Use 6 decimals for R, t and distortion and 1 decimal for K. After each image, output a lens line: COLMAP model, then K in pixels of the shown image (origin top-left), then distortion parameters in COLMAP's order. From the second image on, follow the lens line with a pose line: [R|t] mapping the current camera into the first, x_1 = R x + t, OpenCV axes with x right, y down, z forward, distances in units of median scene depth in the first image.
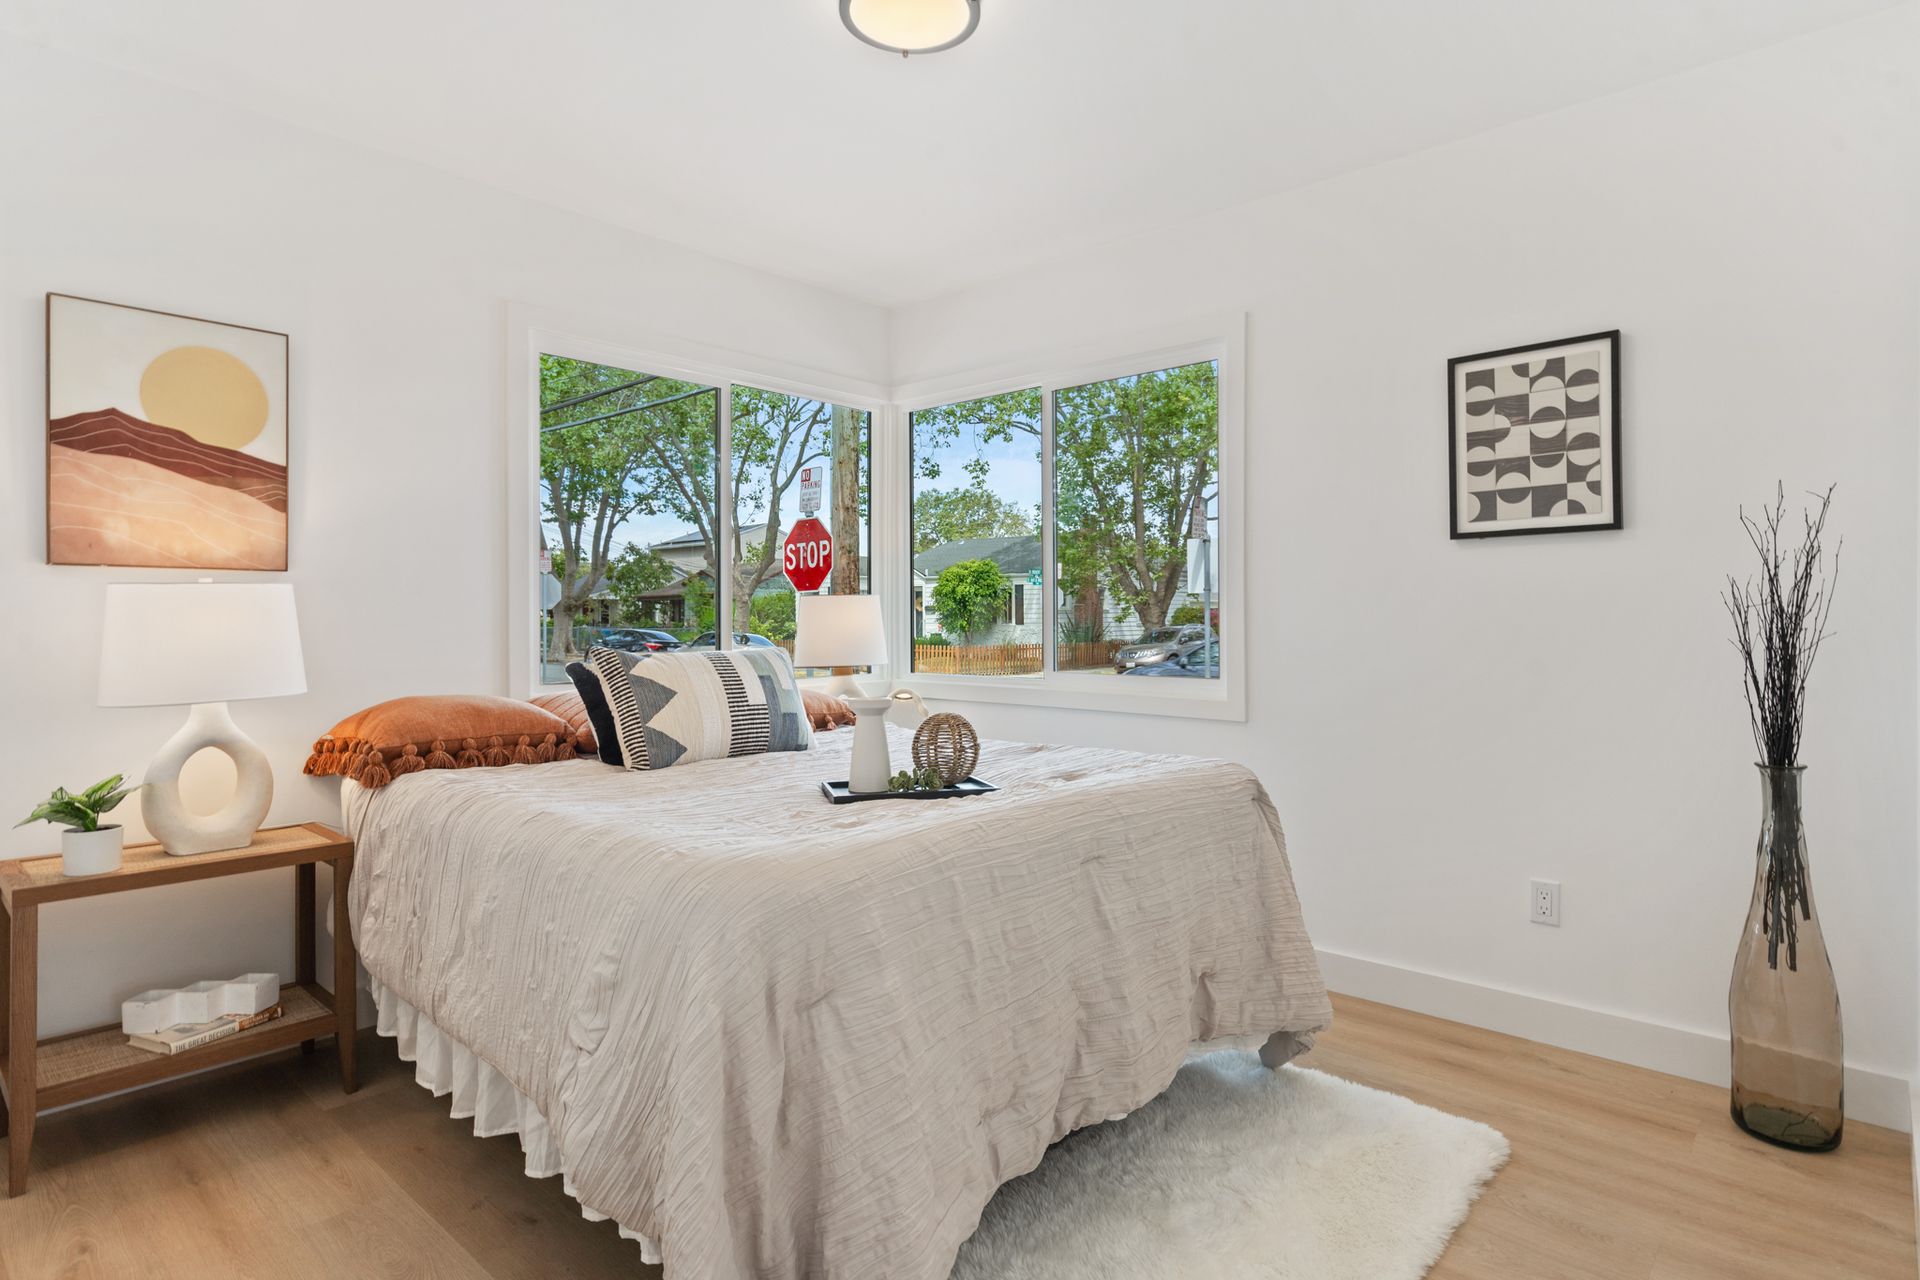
lens RADIAL K [[956.4, 0, 959.7], [0, 956.4, 614.4], [0, 0, 1]] dist [-0.000646, 0.000335]
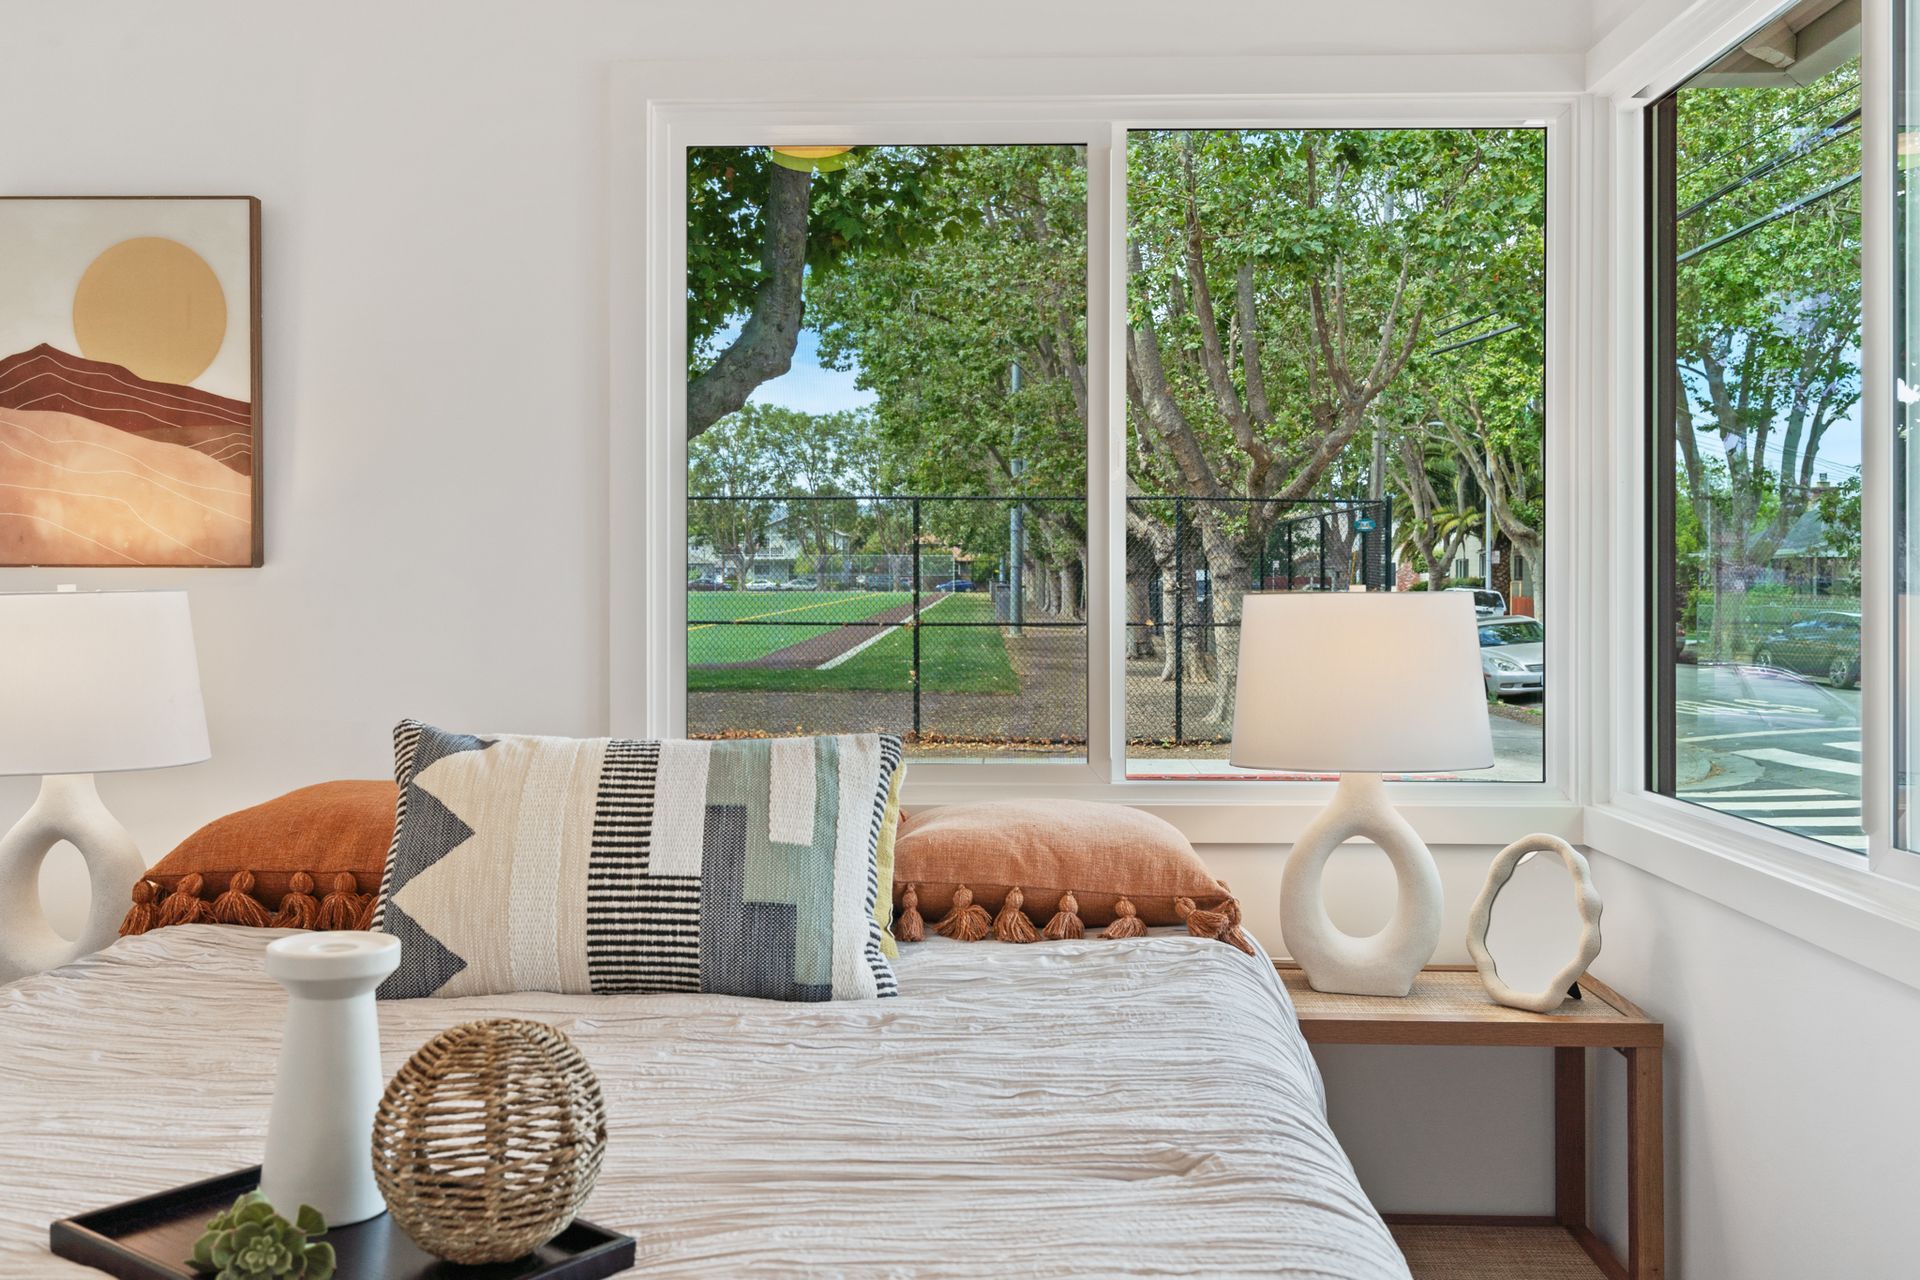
lens RADIAL K [[1572.7, 0, 959.8], [0, 1572.7, 587.5], [0, 0, 1]] dist [0.001096, 0.002399]
pose [[0.674240, 0.004345, -0.738499, 0.408343], [-0.001672, 0.999989, 0.004357, -0.038272], [0.738510, -0.001703, 0.674240, 0.666031]]
